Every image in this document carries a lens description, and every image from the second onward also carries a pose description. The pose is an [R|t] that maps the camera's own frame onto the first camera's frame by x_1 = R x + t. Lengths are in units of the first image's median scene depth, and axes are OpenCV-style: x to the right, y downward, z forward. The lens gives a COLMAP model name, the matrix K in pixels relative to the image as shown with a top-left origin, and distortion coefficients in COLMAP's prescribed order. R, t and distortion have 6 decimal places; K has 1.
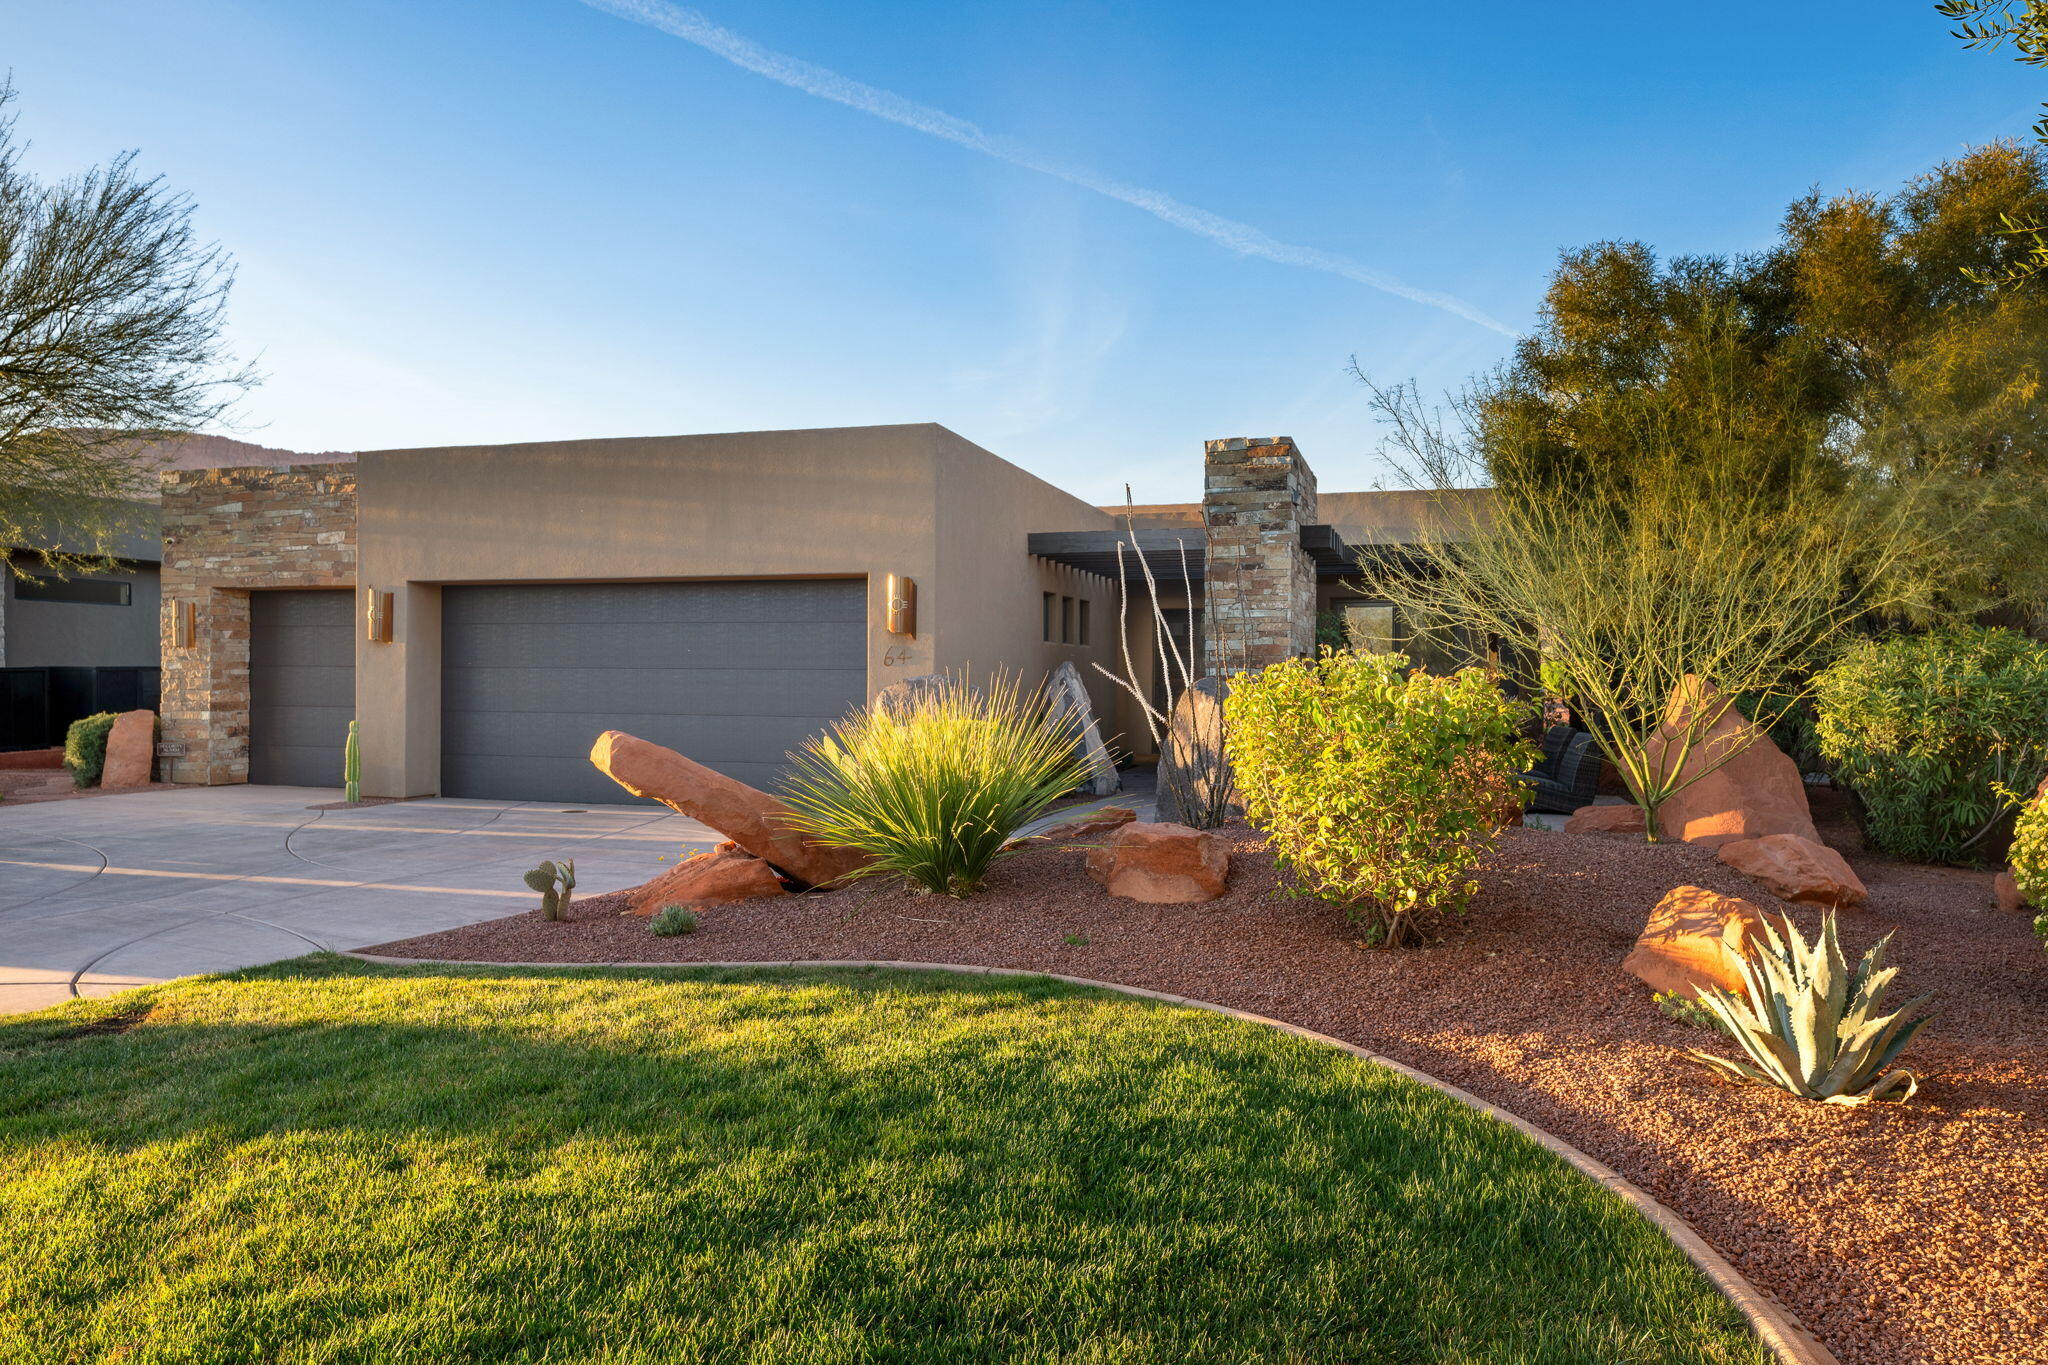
lens RADIAL K [[1447.8, 0, 993.6], [0, 1447.8, 689.0], [0, 0, 1]] dist [-0.007007, -0.001577]
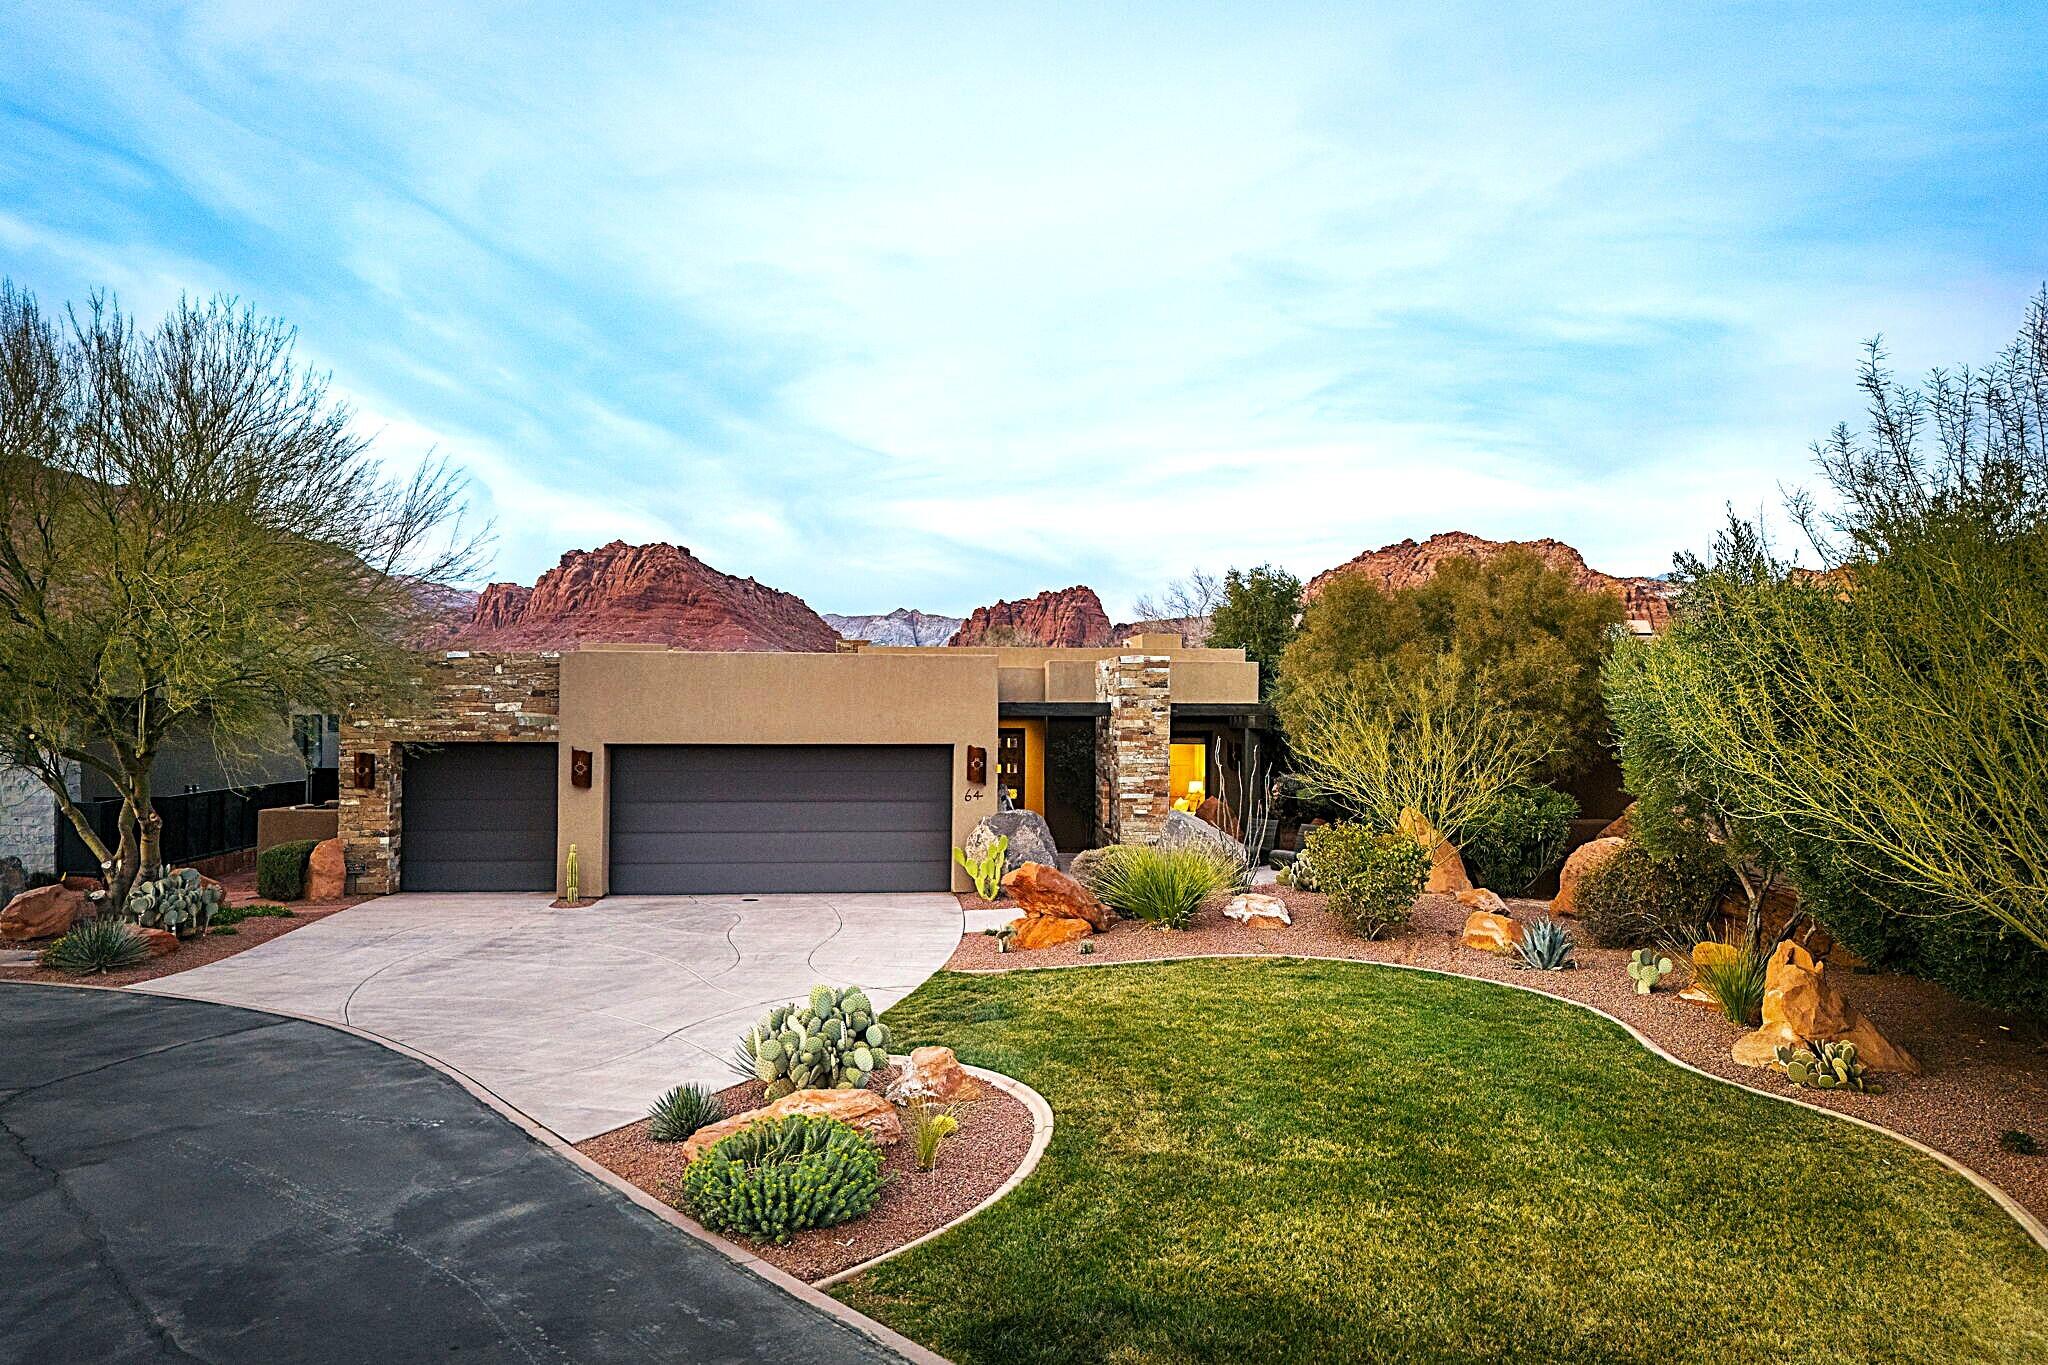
lens RADIAL K [[1671.4, 0, 1059.8], [0, 1671.4, 687.2], [0, 0, 1]] dist [0.010415, 0.001377]
pose [[0.914212, 0.003055, 0.405224, -0.655136], [0.004746, 0.999822, -0.018245, -0.097056], [-0.405207, 0.018602, 0.914035, -0.678640]]
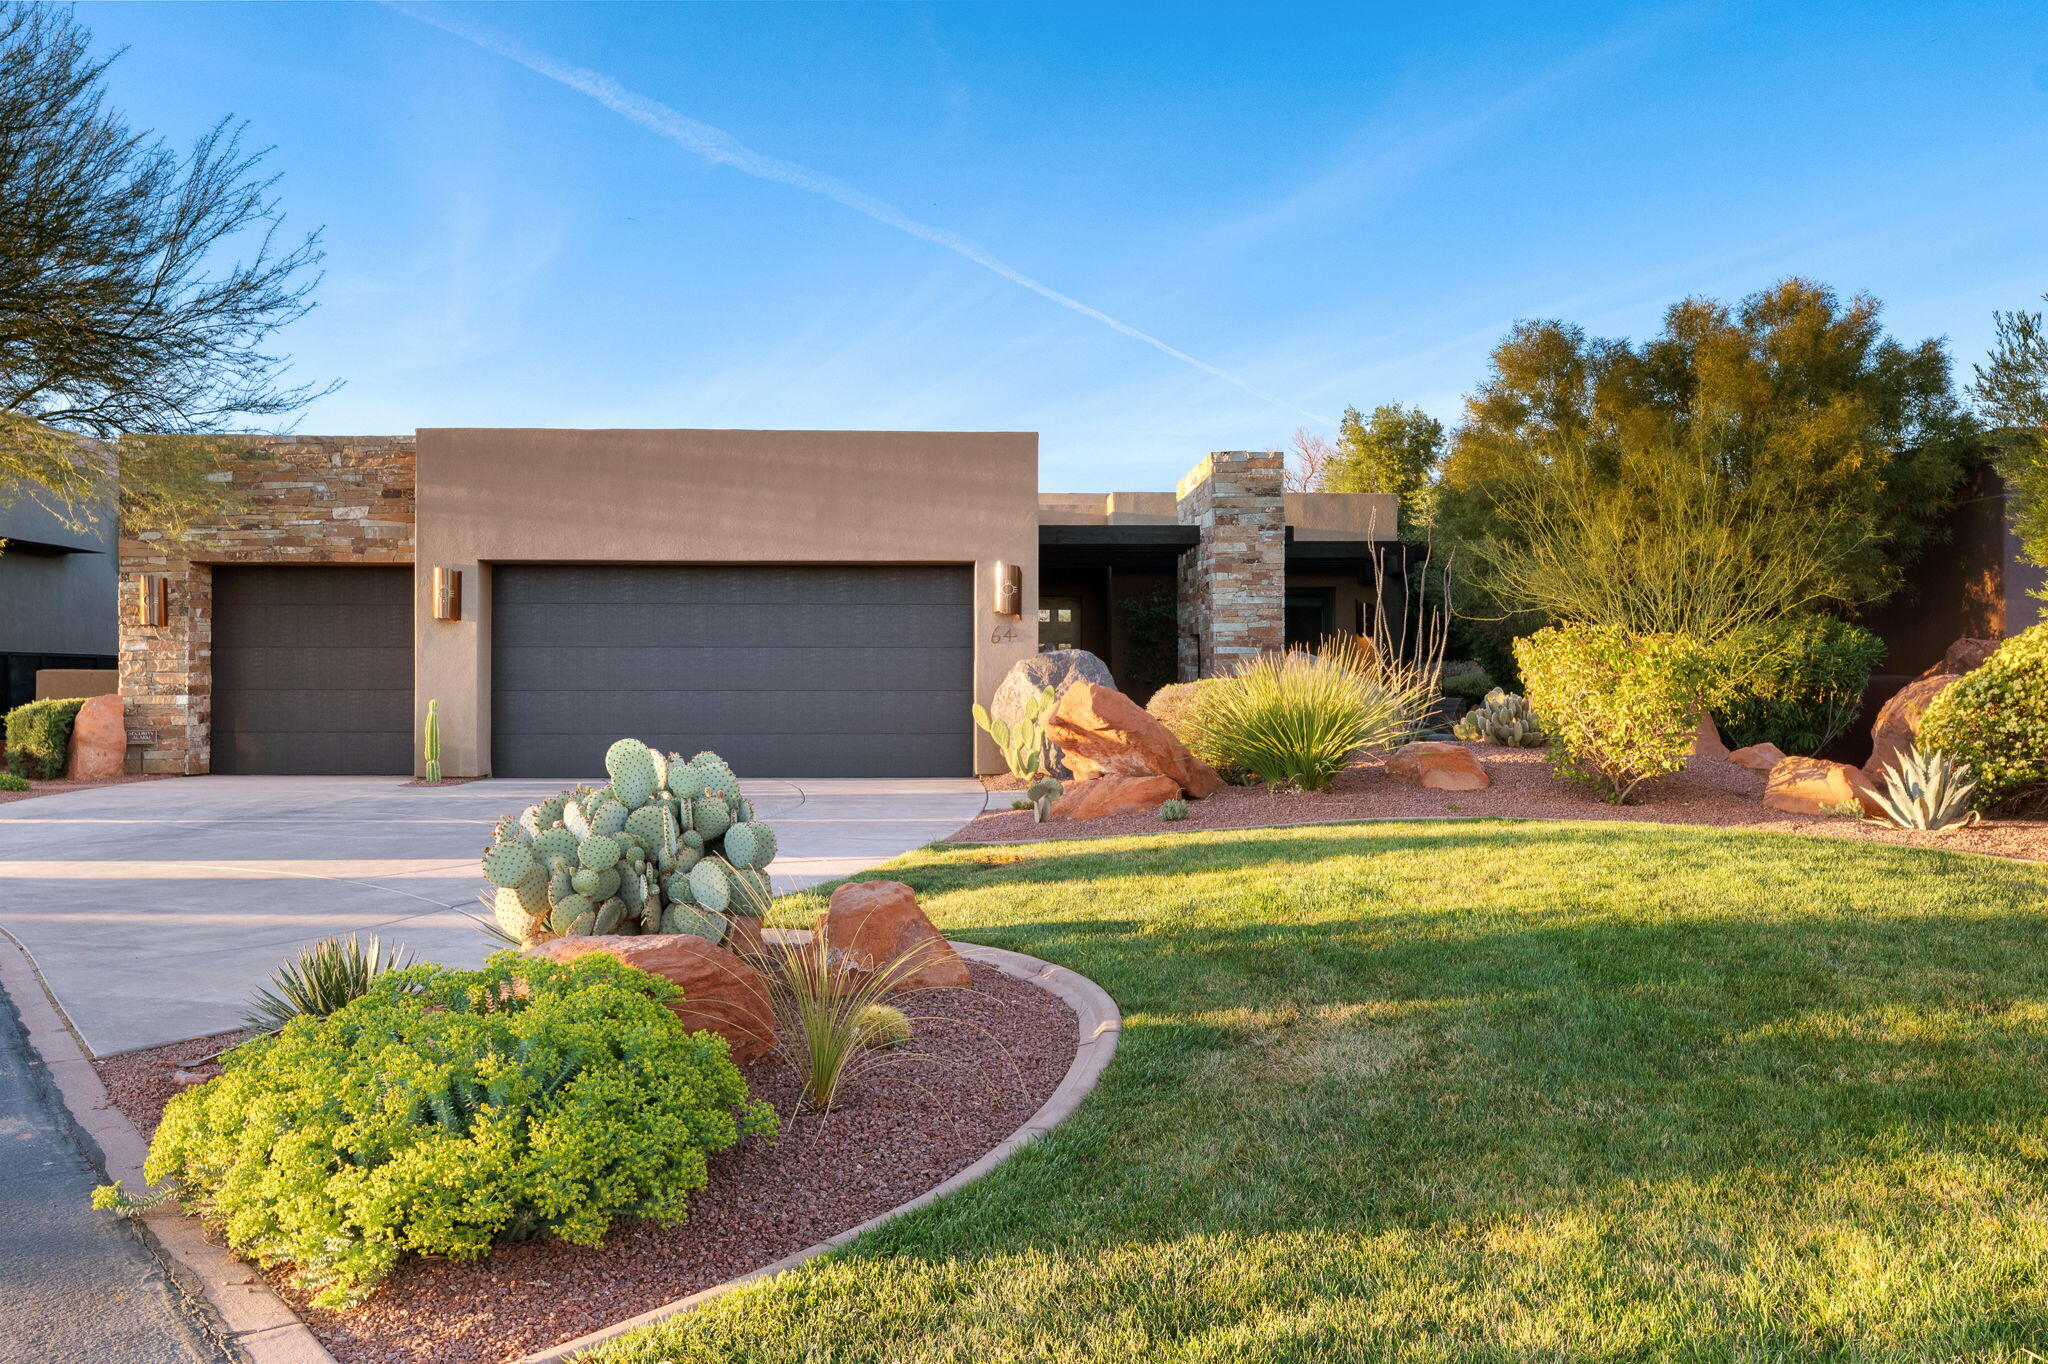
lens RADIAL K [[1839.4, 0, 1024.0], [0, 1839.4, 682.0], [0, 0, 1]] dist [-0.031718, 0.000485]
pose [[0.935720, -0.005048, 0.352708, -0.494527], [0.009032, 0.999913, -0.009649, 0.025174], [-0.352629, 0.012214, 0.935684, -0.313868]]
